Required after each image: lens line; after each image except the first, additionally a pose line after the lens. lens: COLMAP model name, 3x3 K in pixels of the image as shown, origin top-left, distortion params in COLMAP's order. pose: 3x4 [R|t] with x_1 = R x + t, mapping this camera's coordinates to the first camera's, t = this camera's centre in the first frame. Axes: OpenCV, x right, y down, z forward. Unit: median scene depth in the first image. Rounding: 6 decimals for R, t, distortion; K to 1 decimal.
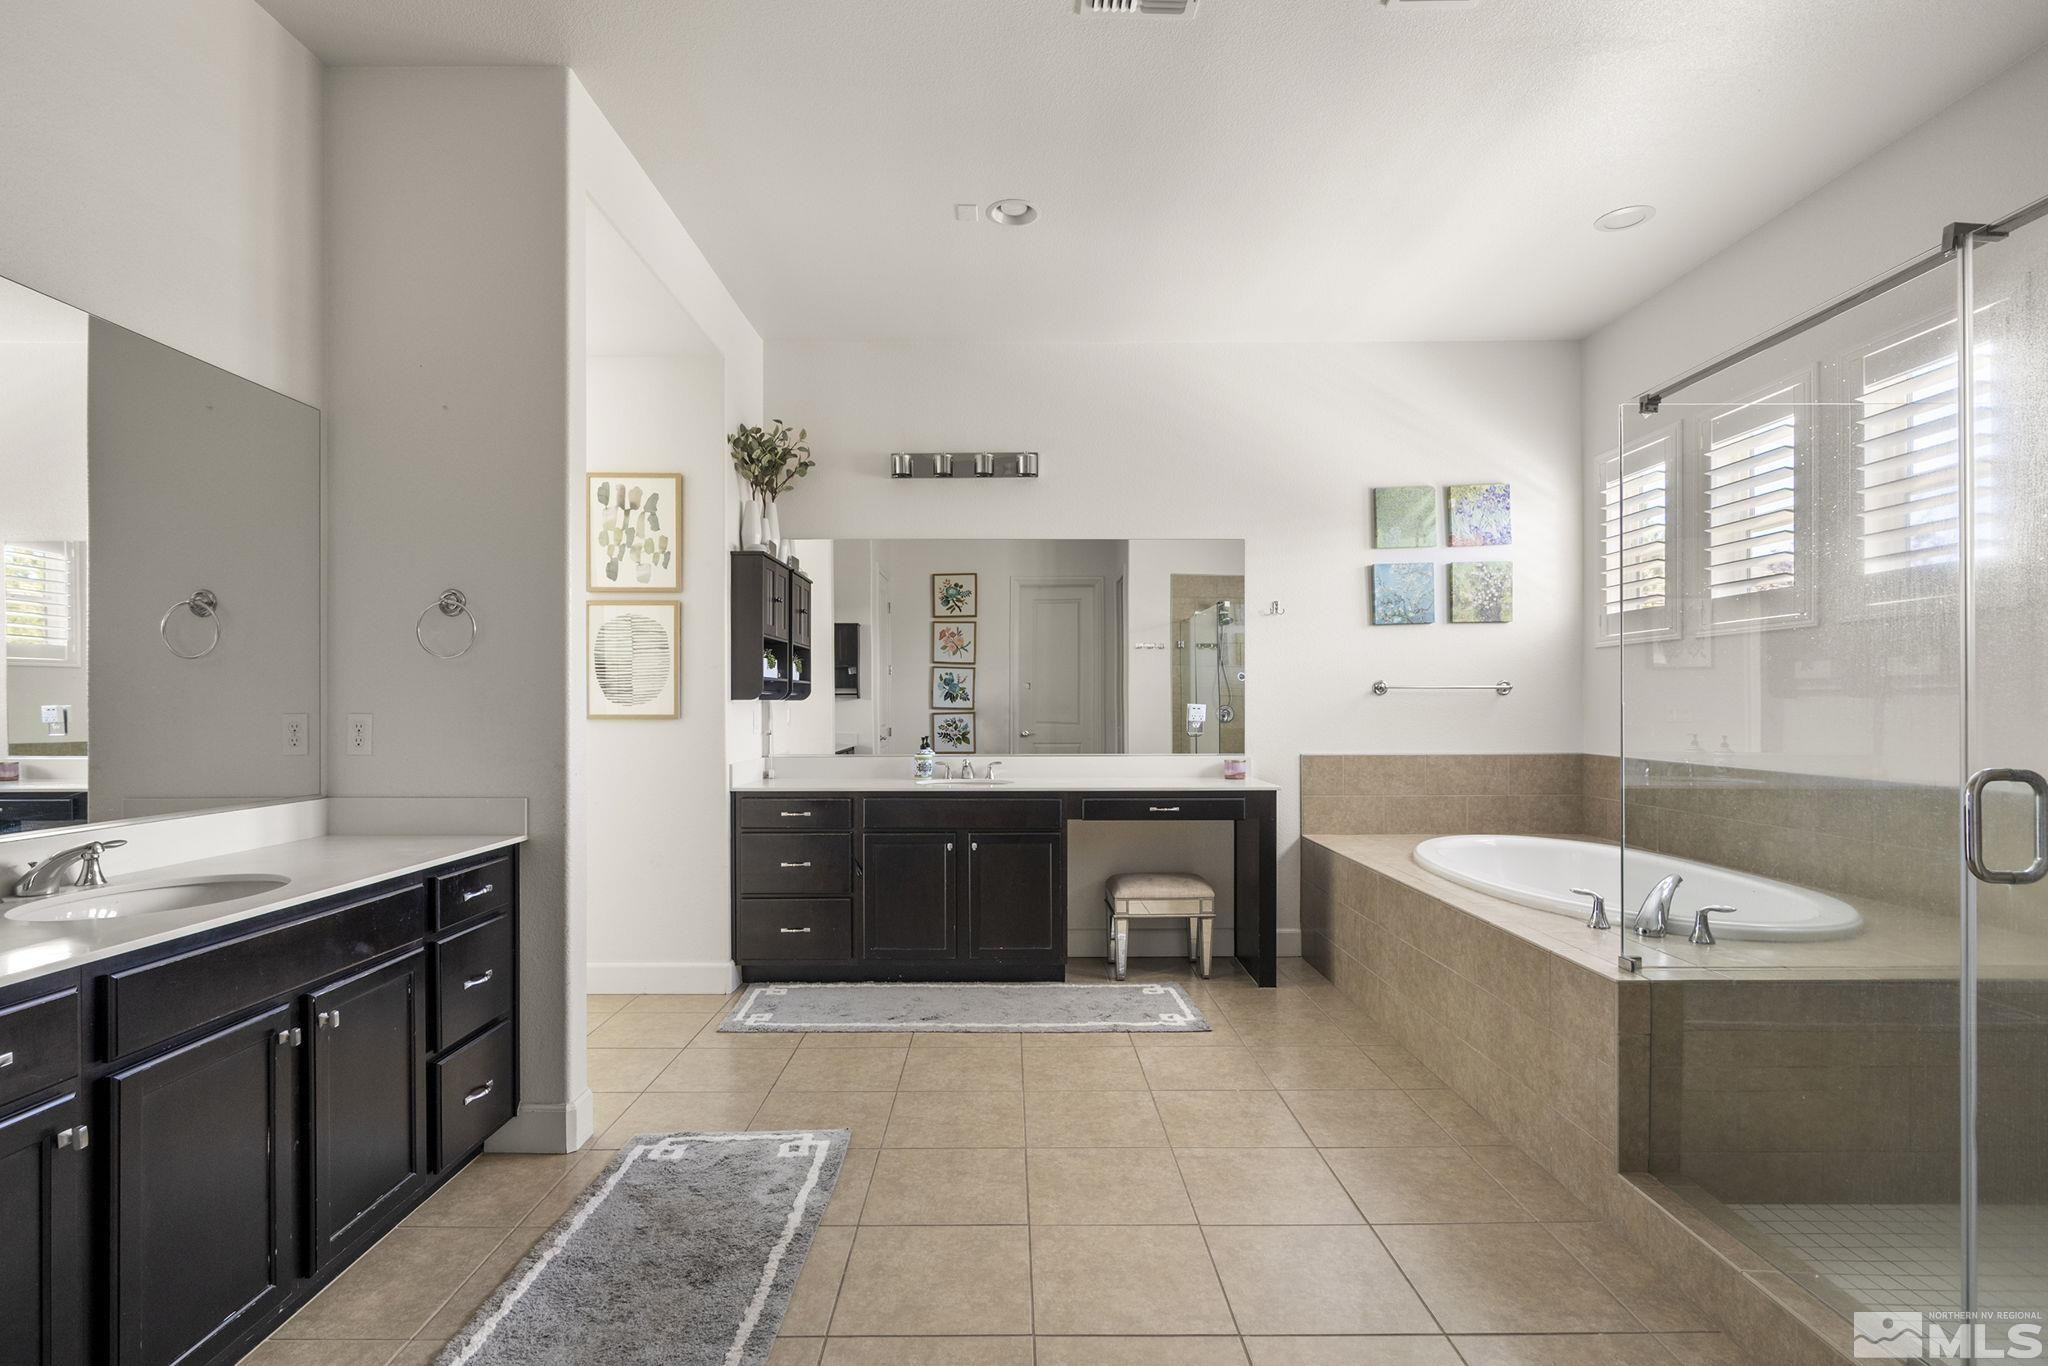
lens RADIAL K [[1003.3, 0, 1024.0], [0, 1003.3, 683.0], [0, 0, 1]] dist [0.000225, 0.001049]
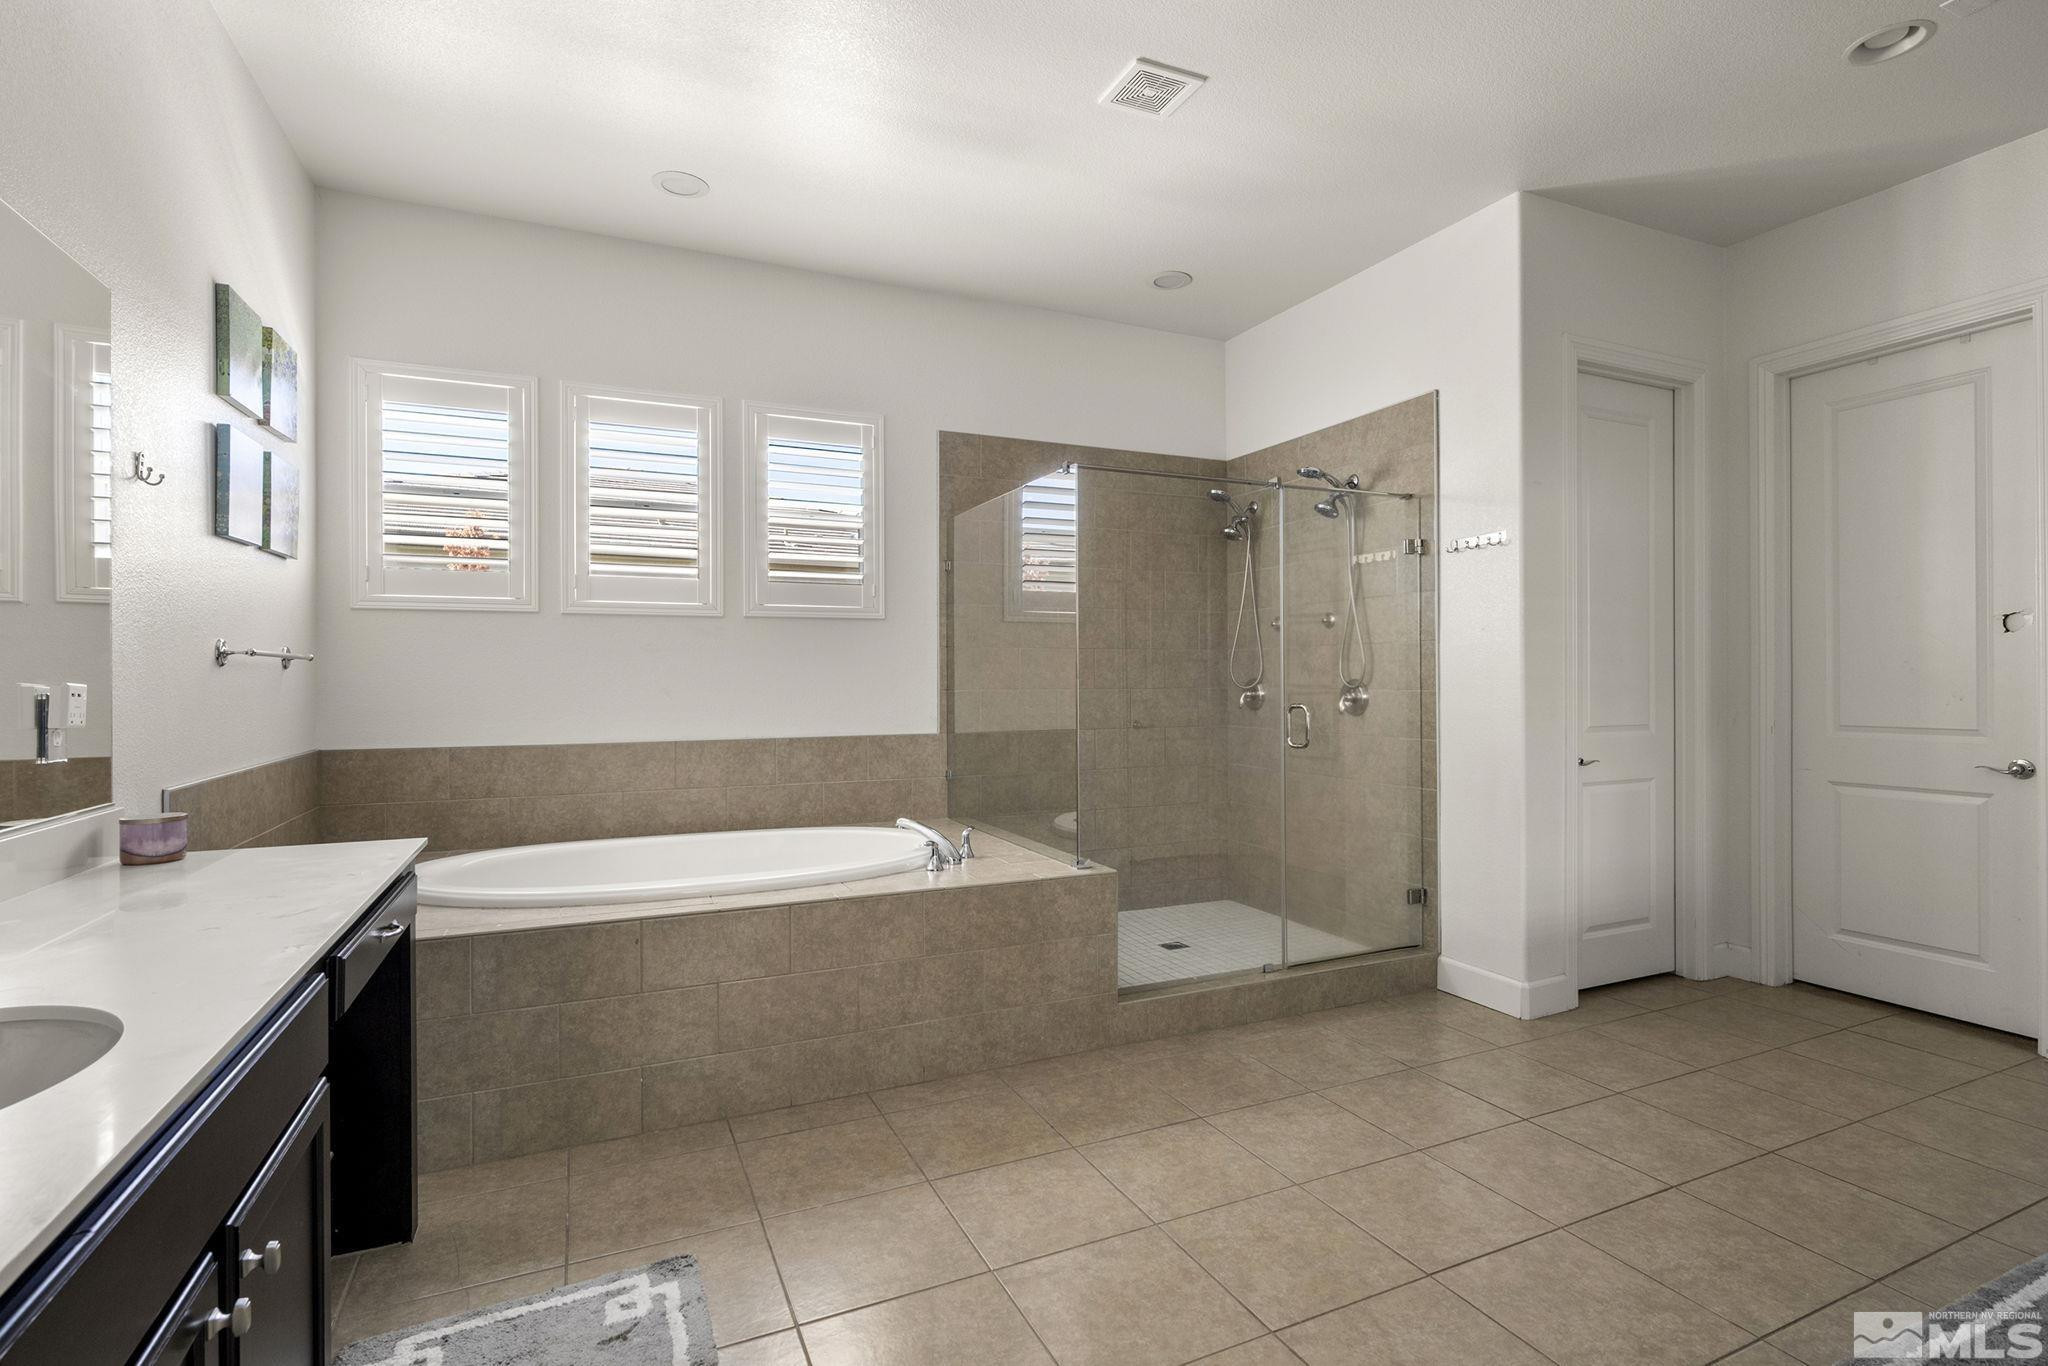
lens RADIAL K [[1003.3, 0, 1024.0], [0, 1003.3, 683.0], [0, 0, 1]] dist [0.000225, 0.001049]
pose [[-0.414628, -0.000910, 0.909990, -0.398501], [-0.007728, 0.999967, -0.002521, 0.022718], [-0.909958, -0.008078, -0.414622, 1.052485]]
